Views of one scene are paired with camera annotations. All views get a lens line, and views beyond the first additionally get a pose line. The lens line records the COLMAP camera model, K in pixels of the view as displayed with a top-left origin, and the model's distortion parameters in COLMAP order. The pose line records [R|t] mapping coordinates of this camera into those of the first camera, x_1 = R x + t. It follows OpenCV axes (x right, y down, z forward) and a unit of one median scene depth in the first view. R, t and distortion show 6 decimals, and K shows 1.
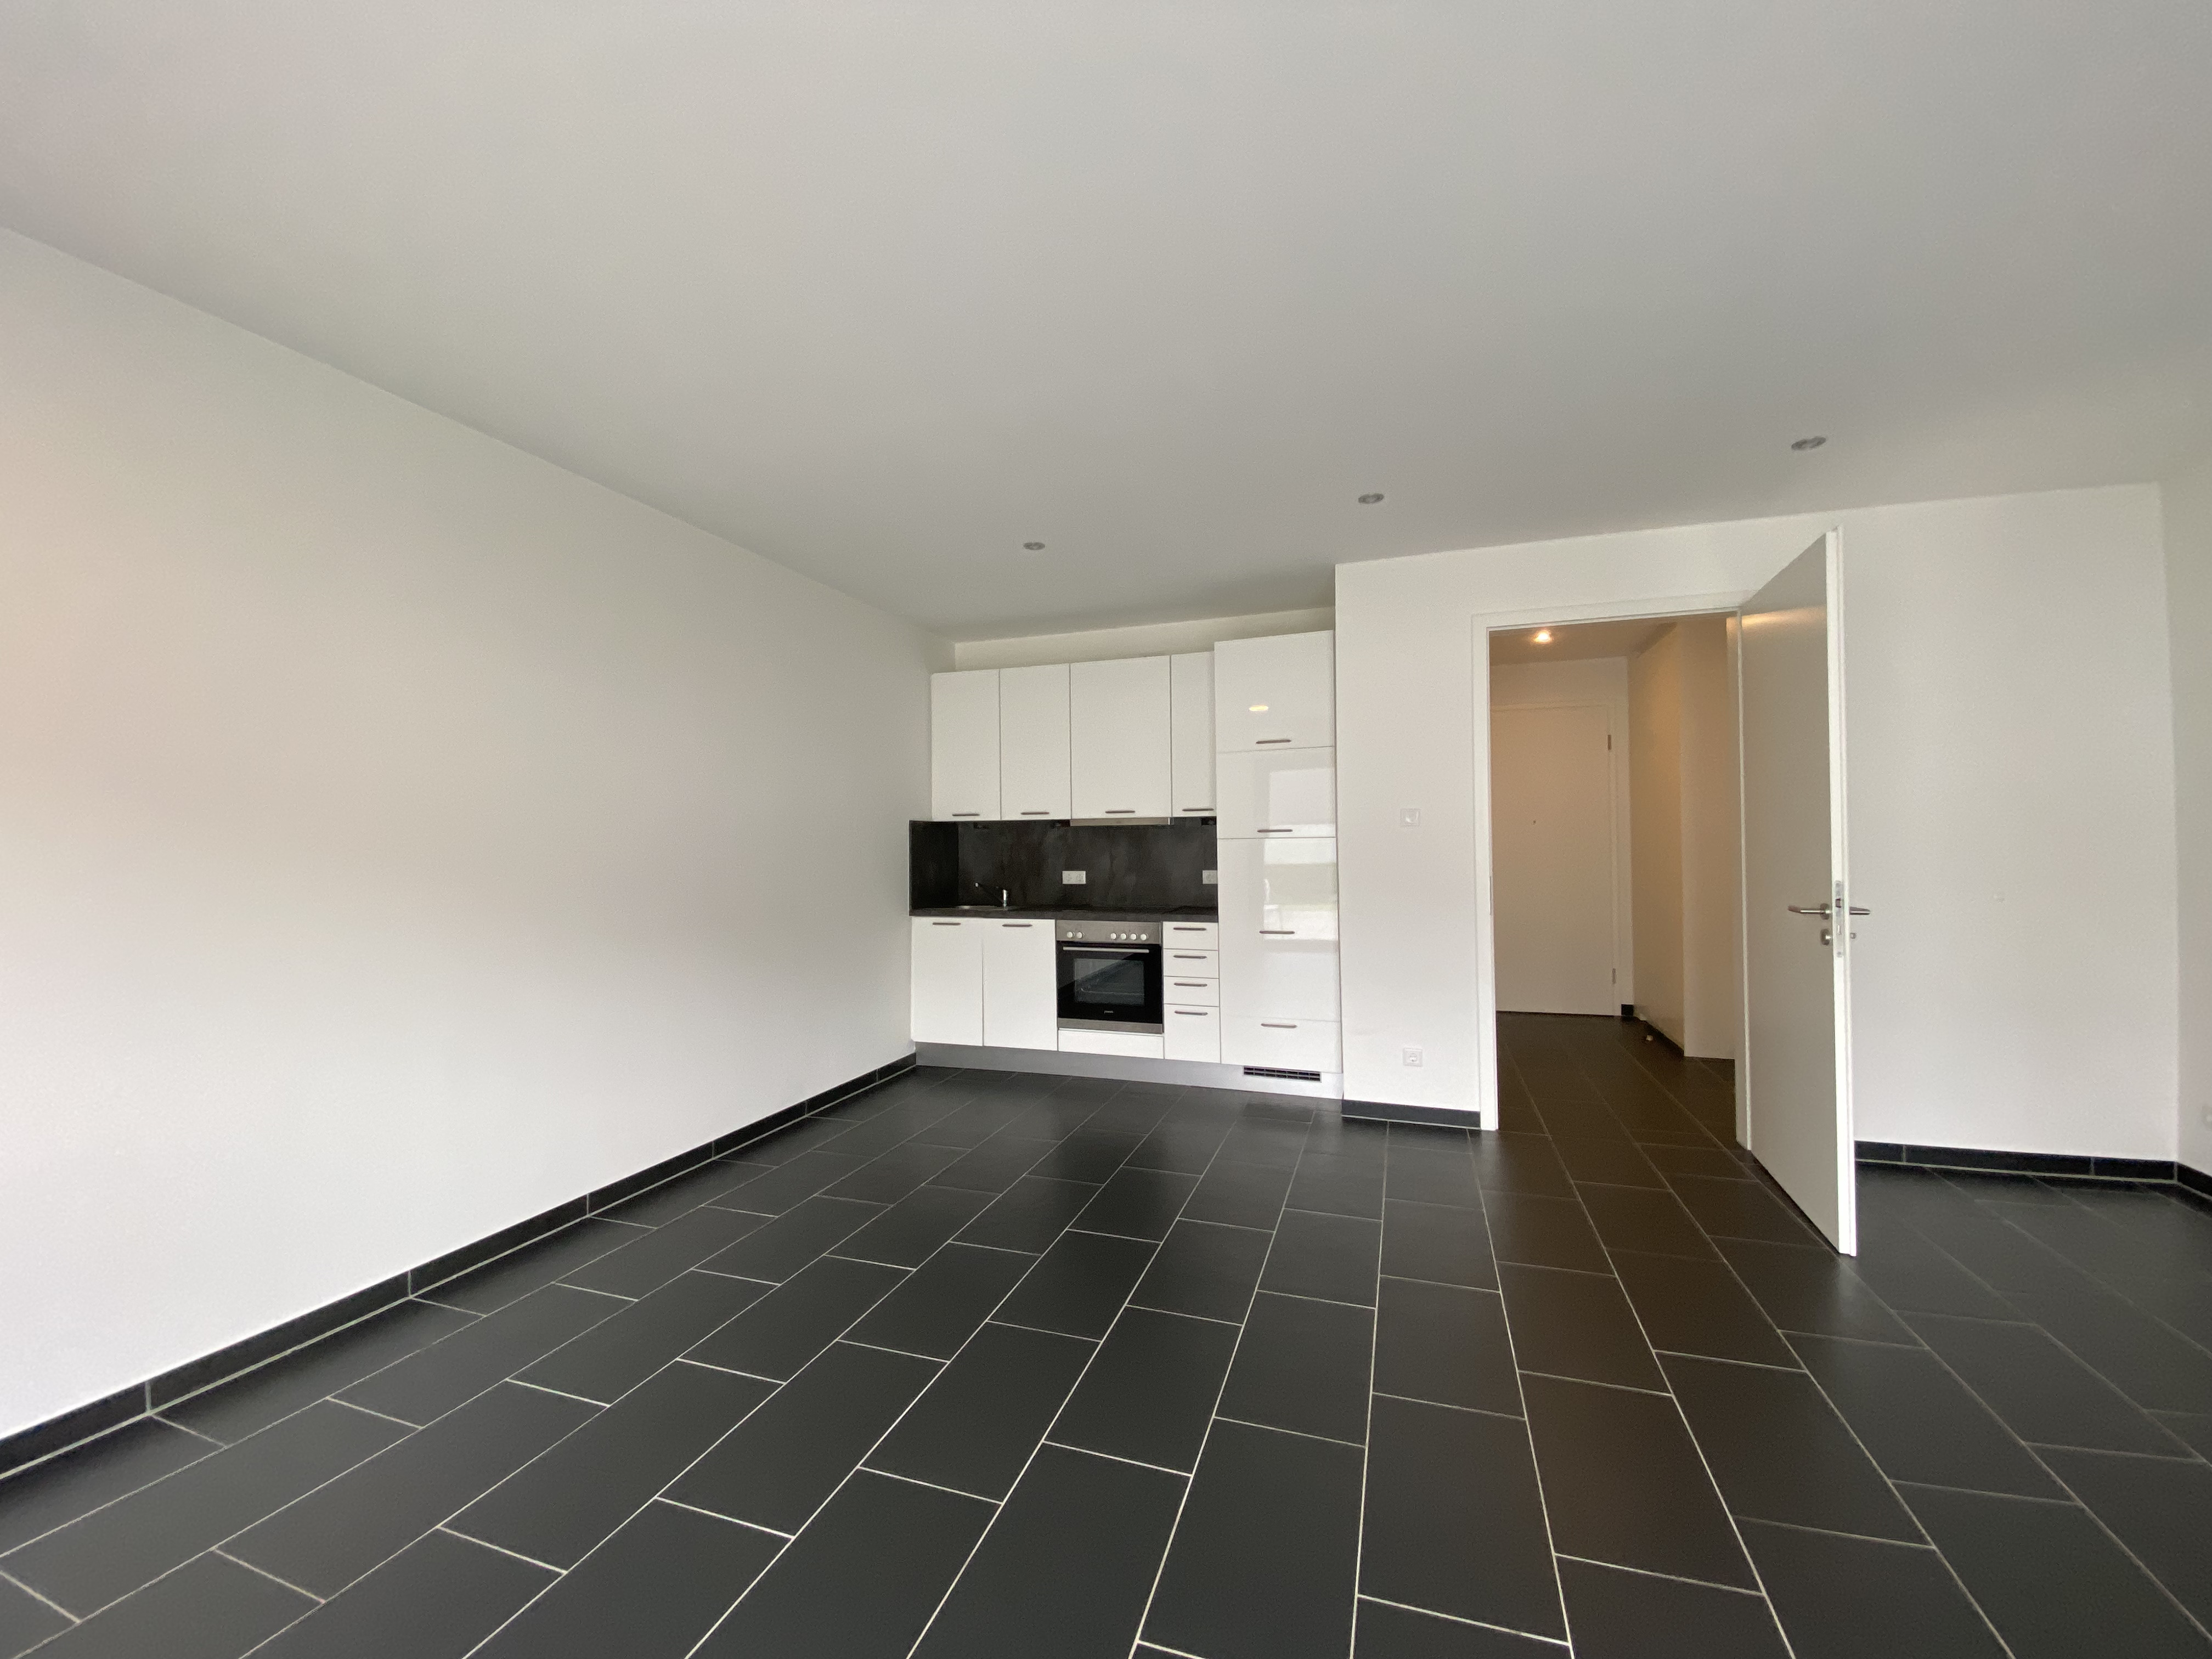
lens RADIAL K [[876.4, 0, 1106.0], [0, 876.4, 829.5], [0, 0, 1]] dist [0.011862, -0.024442]
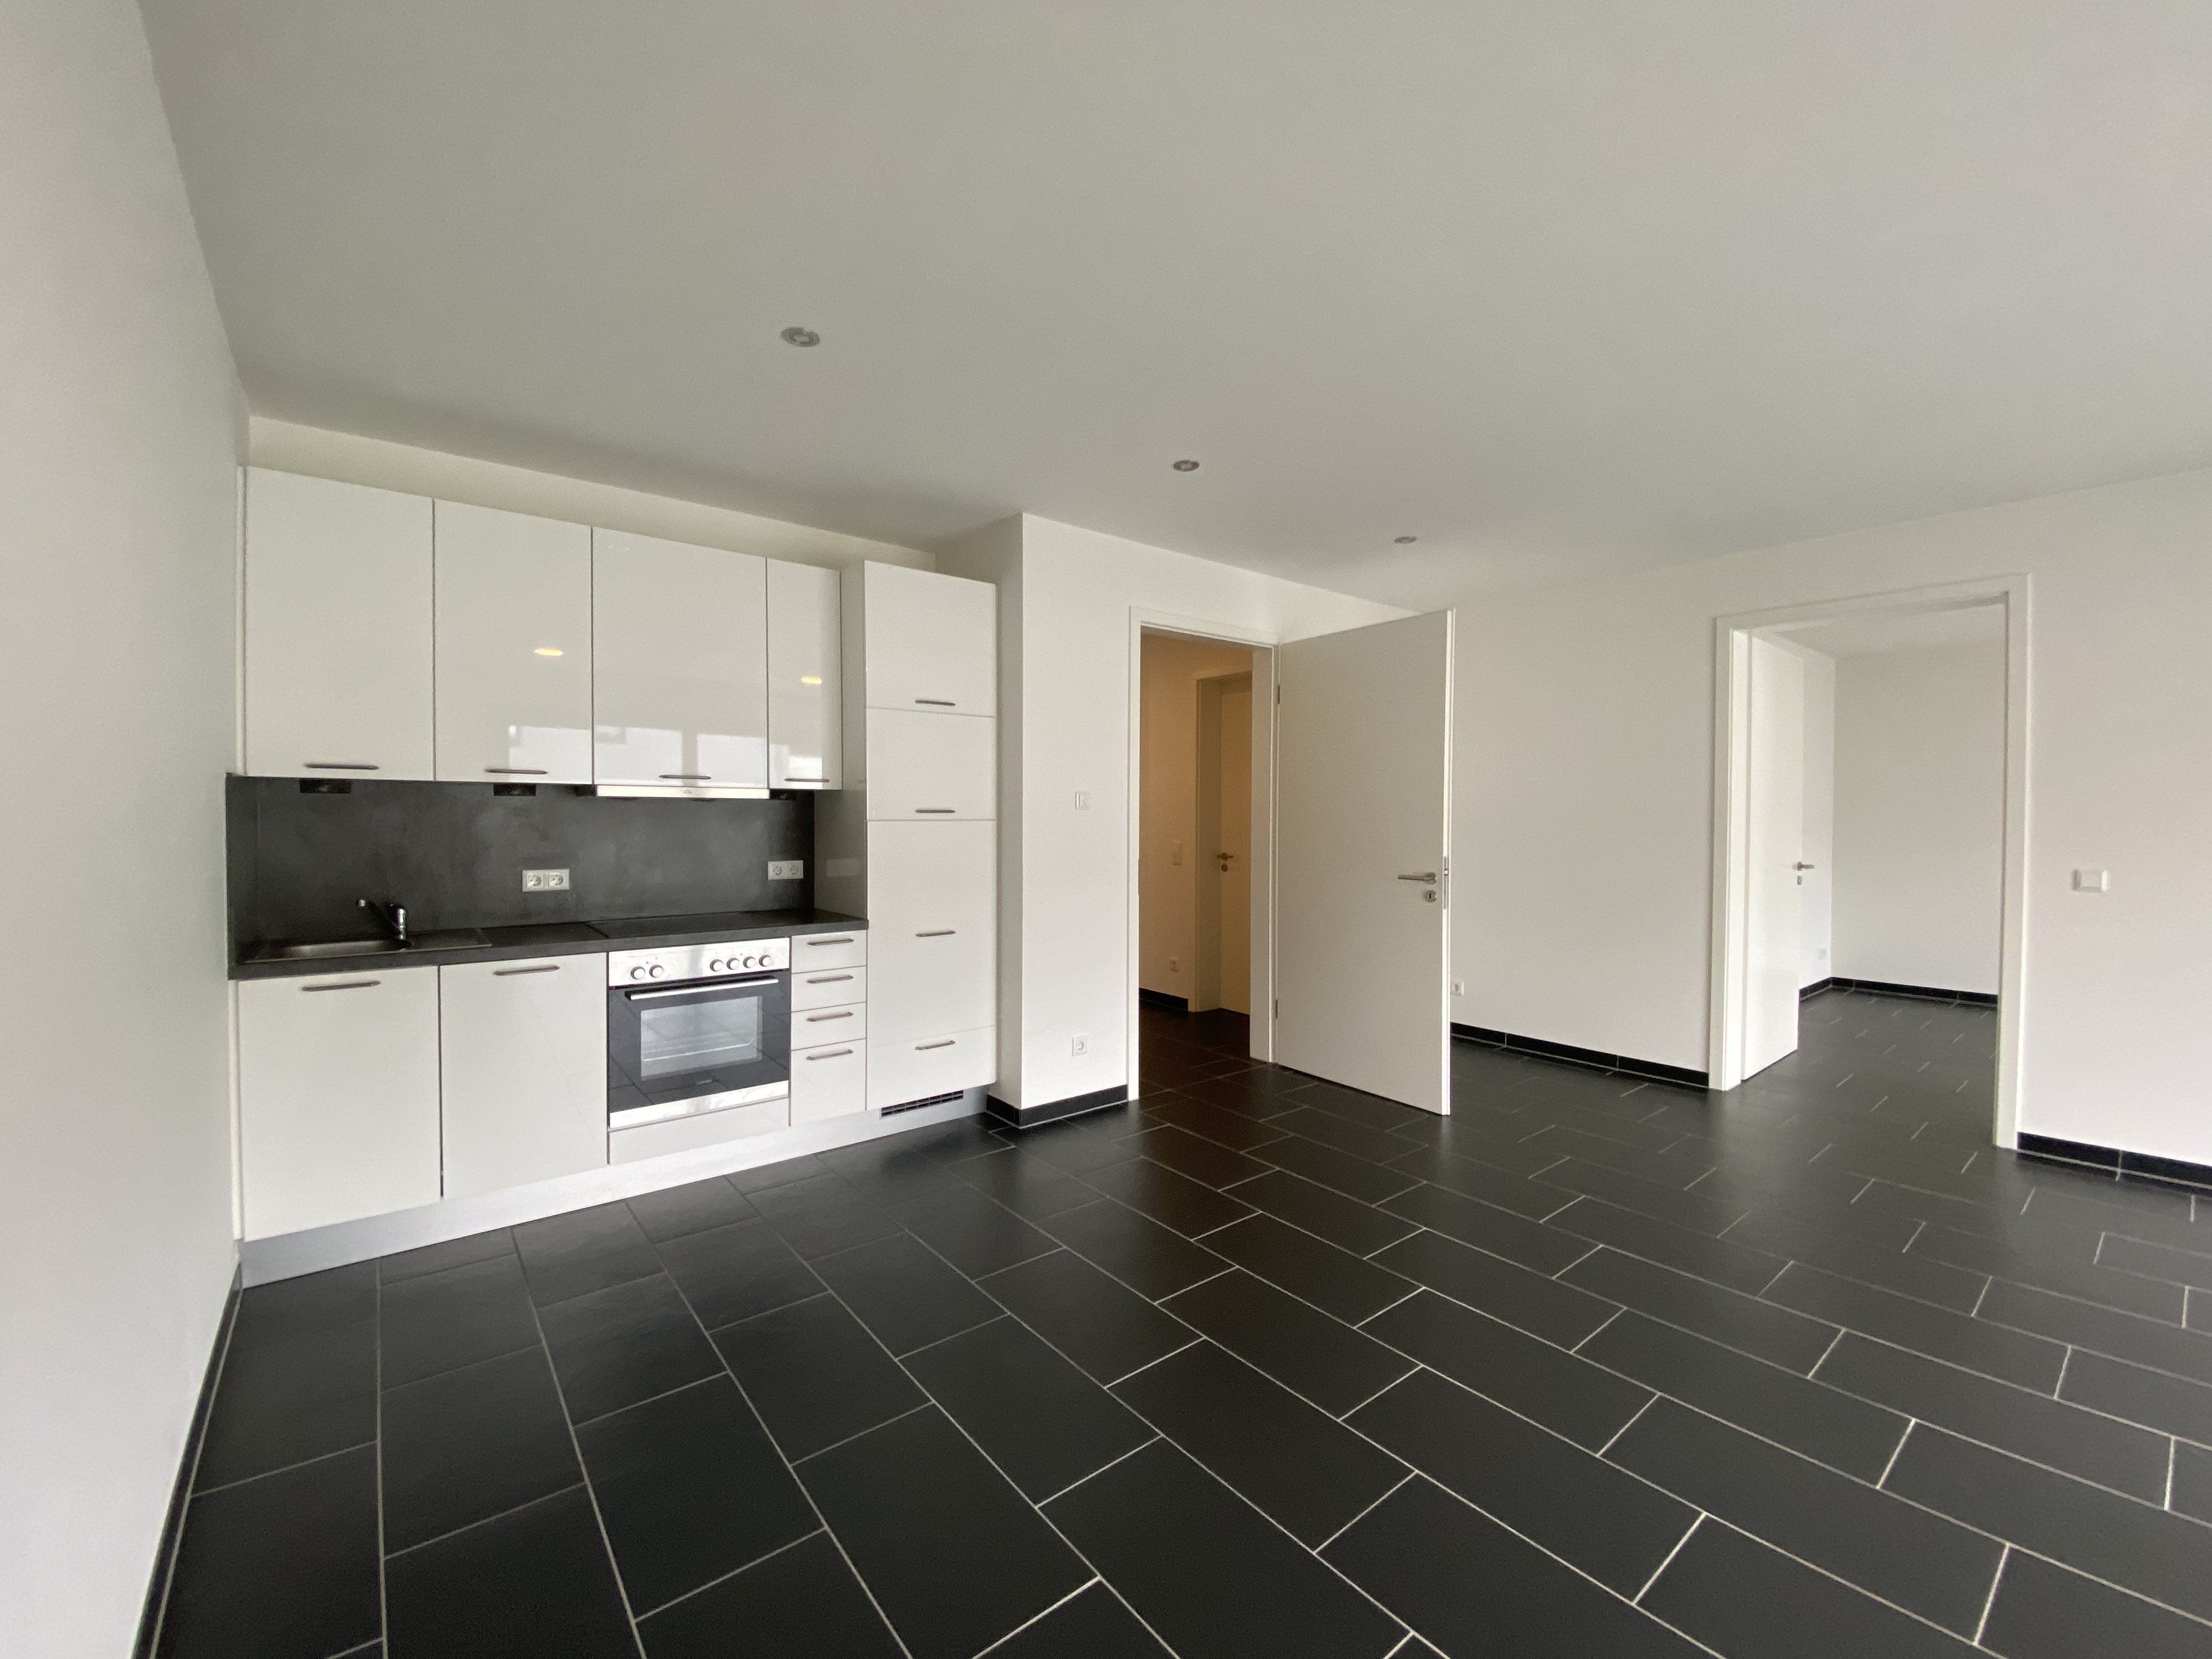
lens RADIAL K [[876.4, 0, 1106.0], [0, 876.4, 829.5], [0, 0, 1]] dist [0.011862, -0.024442]
pose [[0.538619, -0.002446, 0.842546, -0.400405], [-0.022533, 0.999596, 0.017307, 0.000559], [-0.842248, -0.028306, 0.538346, 0.407715]]
